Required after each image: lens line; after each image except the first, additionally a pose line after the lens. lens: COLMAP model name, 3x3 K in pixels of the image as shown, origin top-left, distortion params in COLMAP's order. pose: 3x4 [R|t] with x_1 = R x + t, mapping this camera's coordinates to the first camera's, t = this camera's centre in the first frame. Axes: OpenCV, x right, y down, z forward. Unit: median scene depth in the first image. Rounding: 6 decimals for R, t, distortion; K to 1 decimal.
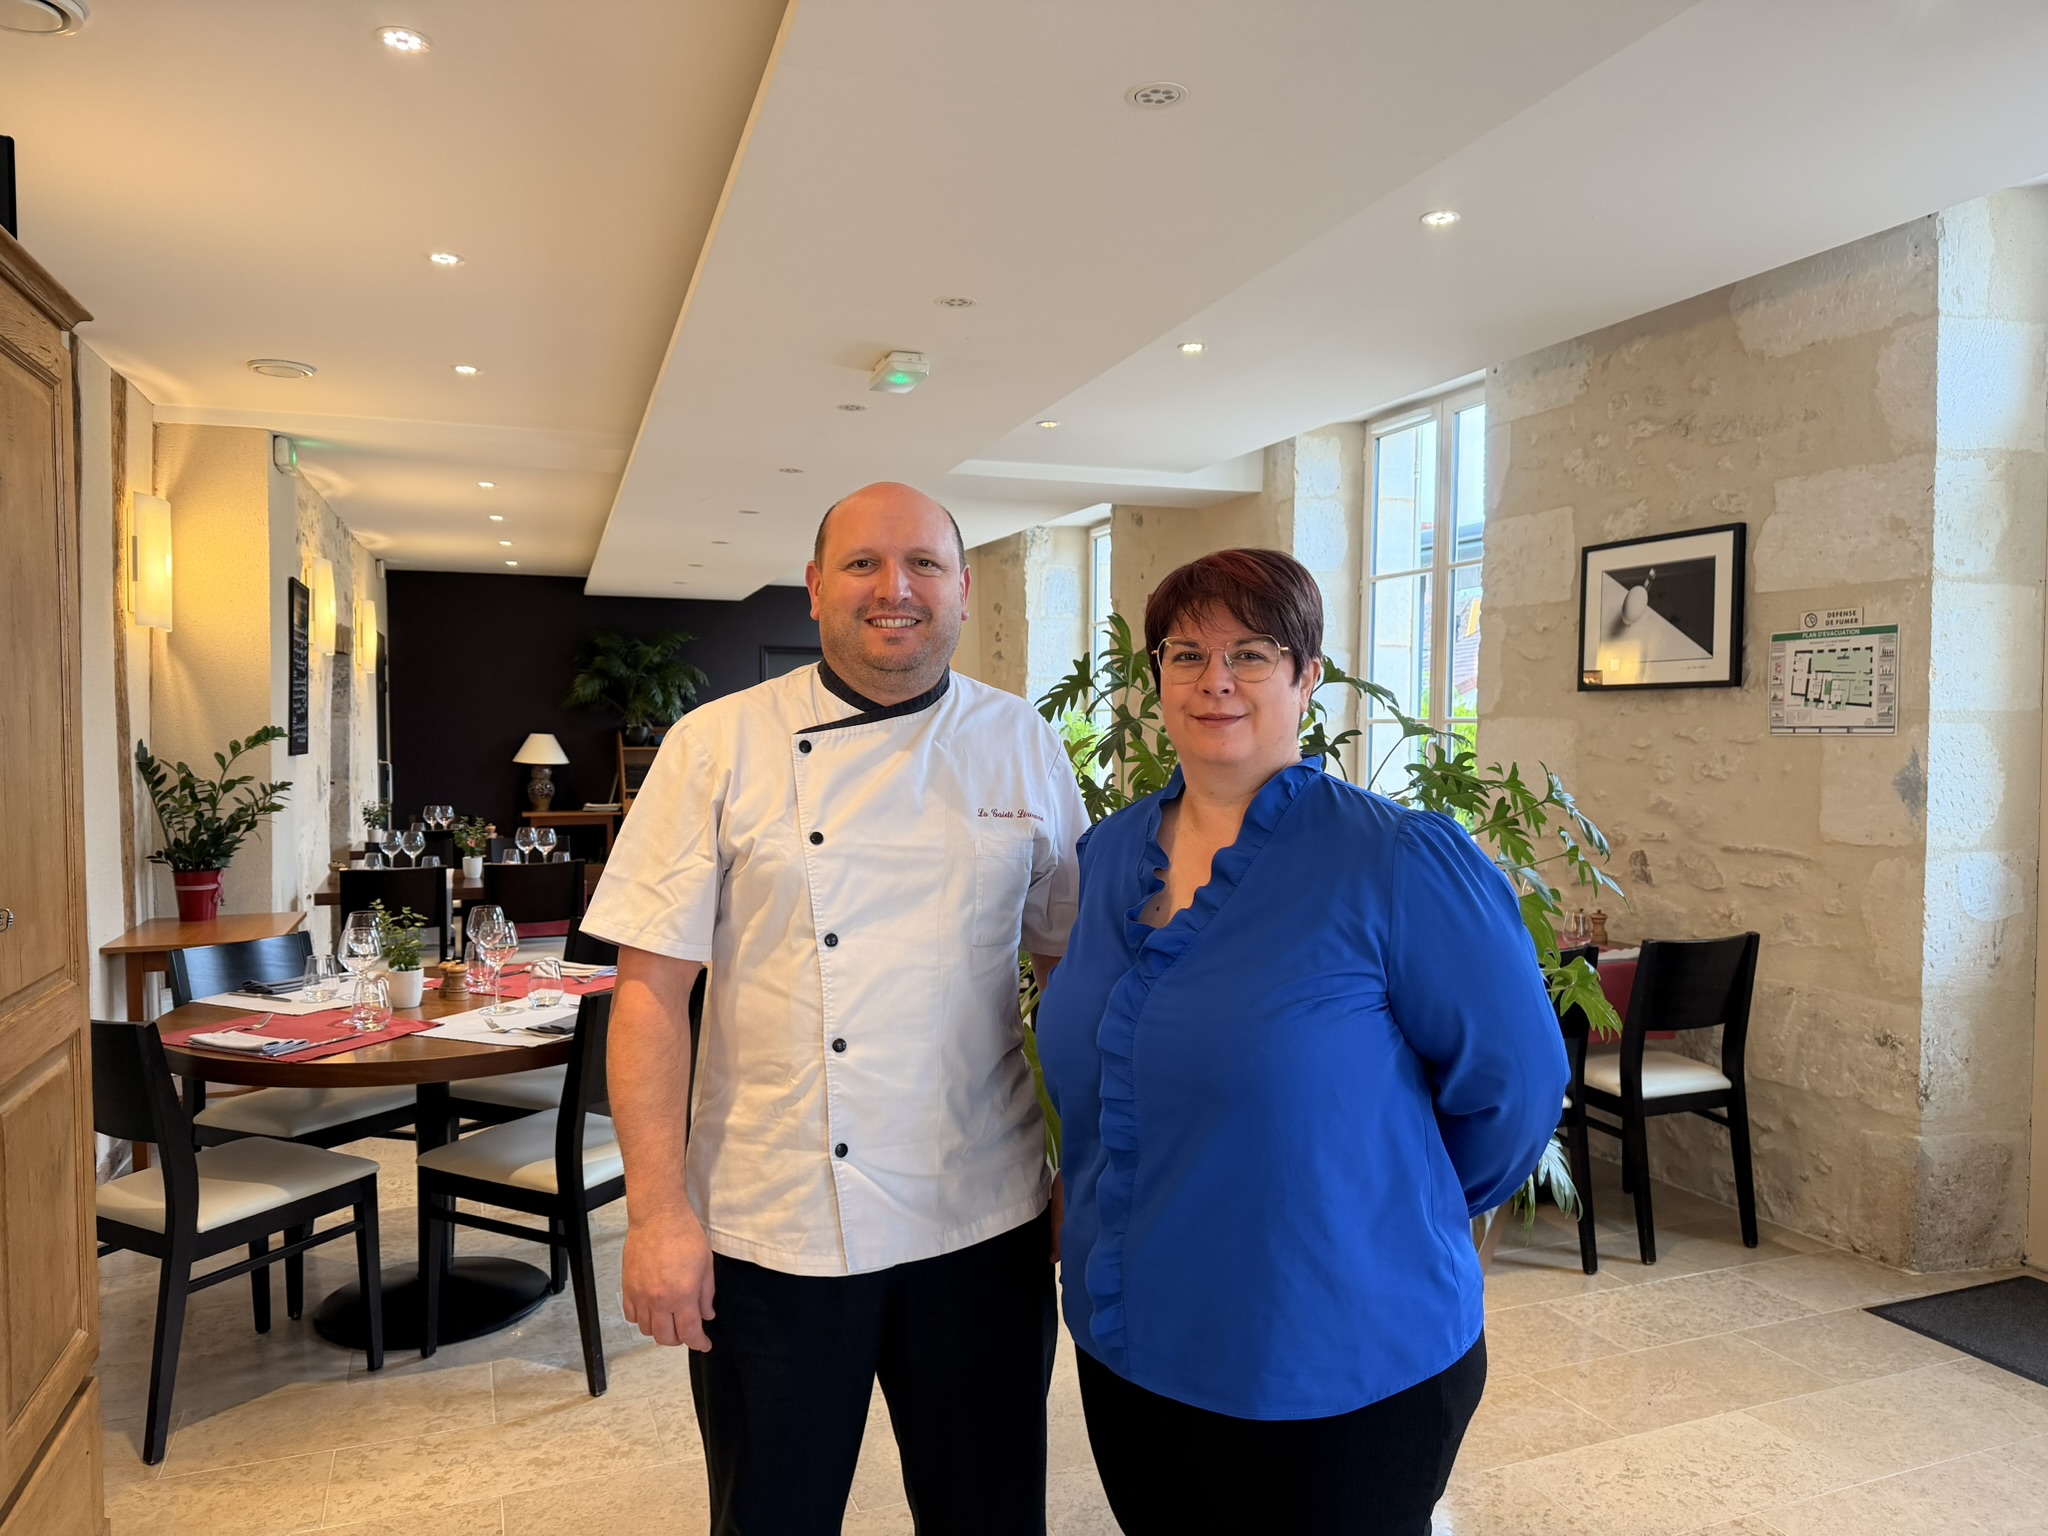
lens RADIAL K [[1417.9, 0, 1024.0], [0, 1417.9, 768.0], [0, 0, 1]] dist [0.002047, -0.073830]
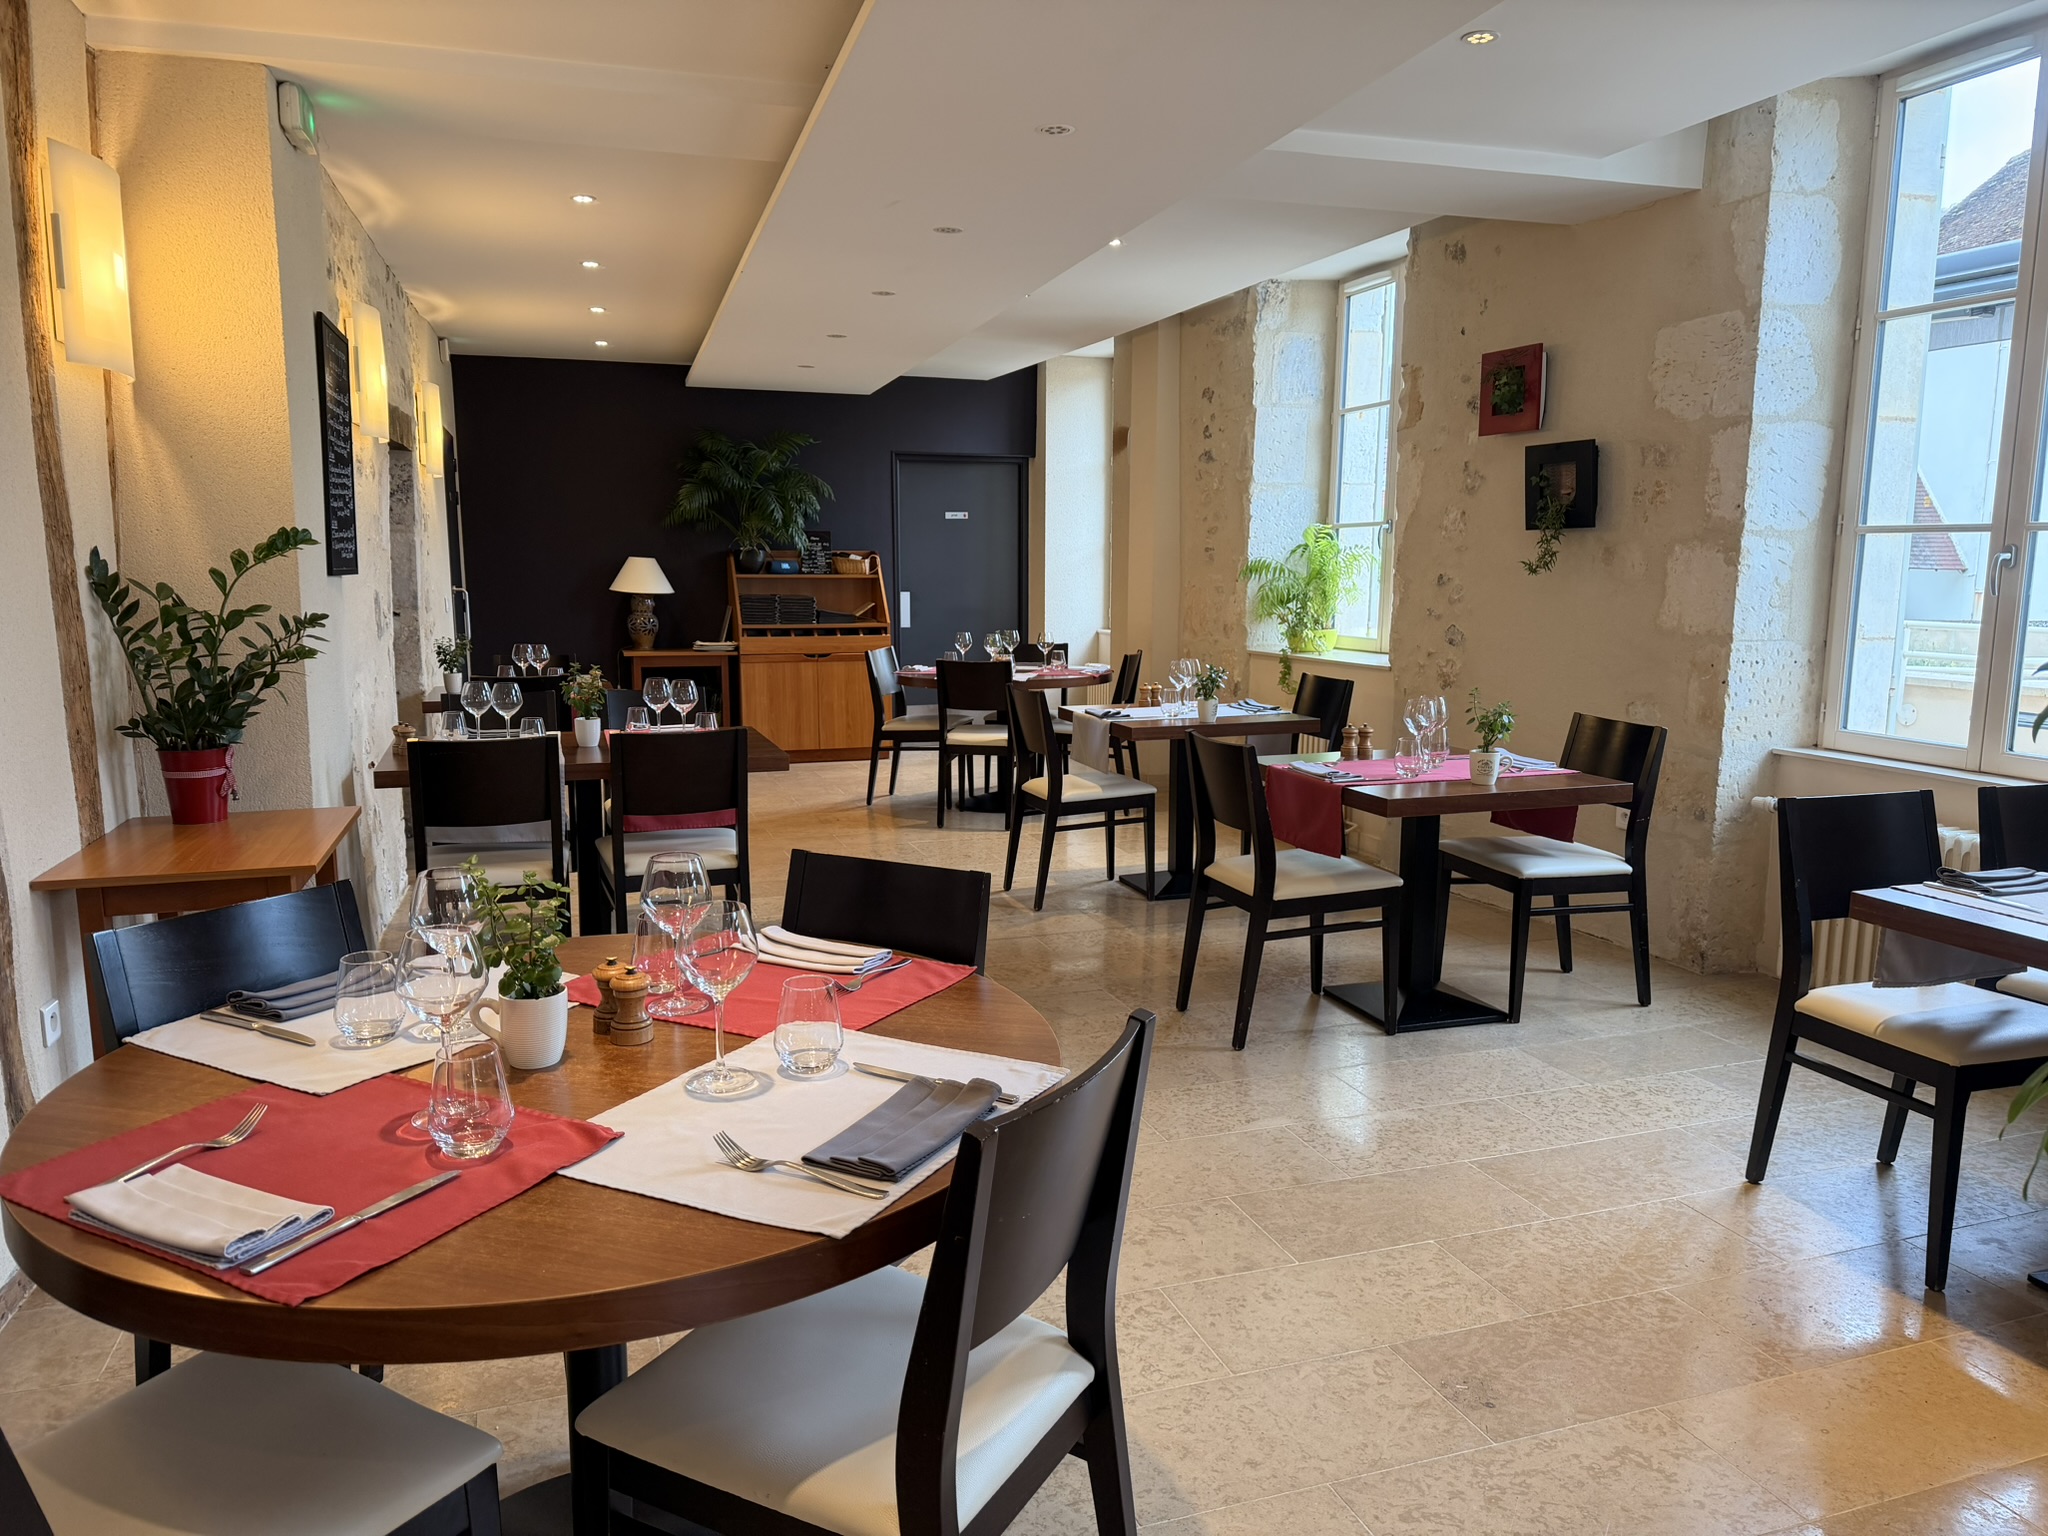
lens RADIAL K [[1405.5, 0, 966.6], [0, 1405.5, 776.0], [0, 0, 1]] dist [0.042775, -0.091408]
pose [[0.996808, 0.012149, -0.078910, -0.134045], [-0.002382, 0.992440, 0.122705, 0.002738], [0.079805, -0.122126, 0.989301, 0.287544]]
